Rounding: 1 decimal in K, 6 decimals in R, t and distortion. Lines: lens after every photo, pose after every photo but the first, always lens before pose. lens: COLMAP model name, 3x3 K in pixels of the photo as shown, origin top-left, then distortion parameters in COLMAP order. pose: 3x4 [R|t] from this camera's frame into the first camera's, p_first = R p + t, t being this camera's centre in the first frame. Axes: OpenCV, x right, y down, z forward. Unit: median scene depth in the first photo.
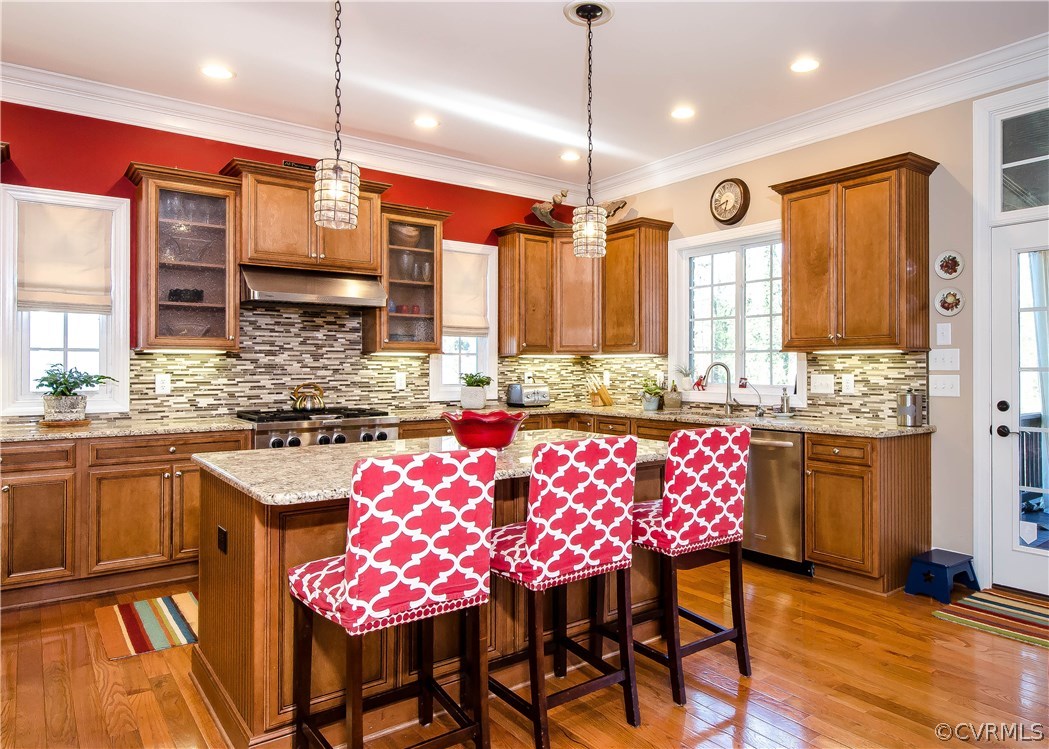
lens RADIAL K [[697.2, 0, 629.4], [0, 697.2, 360.4], [0, 0, 1]] dist [0.004800, -0.013797]
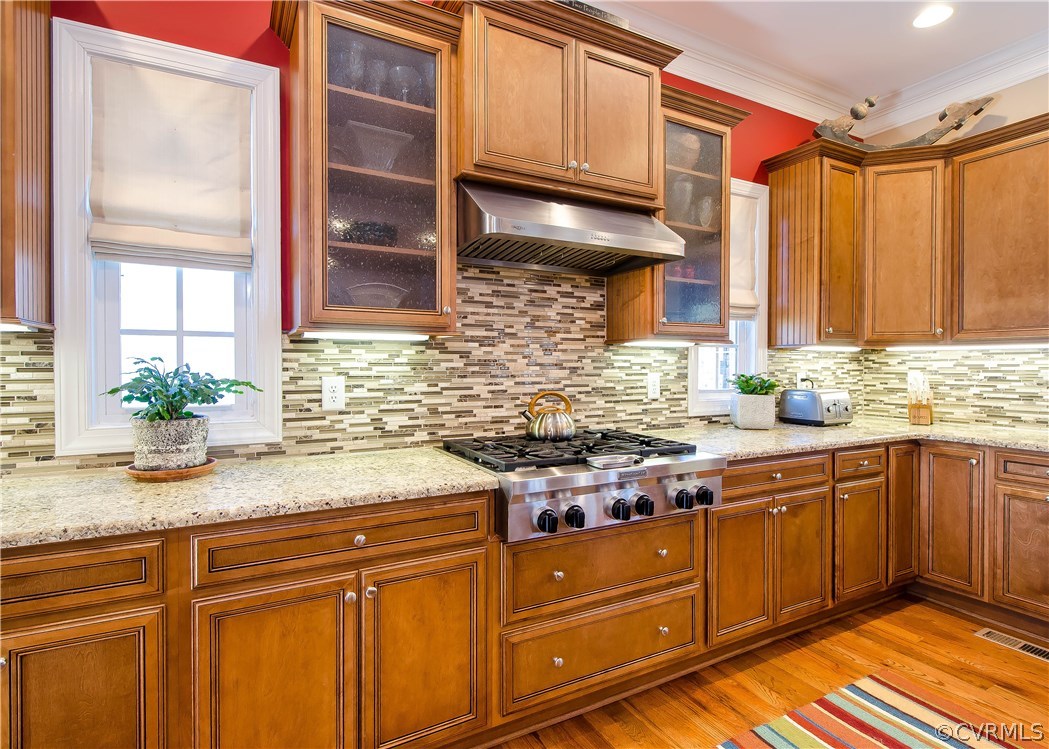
lens RADIAL K [[526.1, 0, 522.5], [0, 526.1, 368.7], [0, 0, 1]] dist [-0.003914, -0.000550]
pose [[0.977189, 0.003256, -0.212345, -0.402820], [0.000547, 0.999841, 0.017850, 0.005498], [0.212369, -0.017559, 0.977032, 0.577456]]
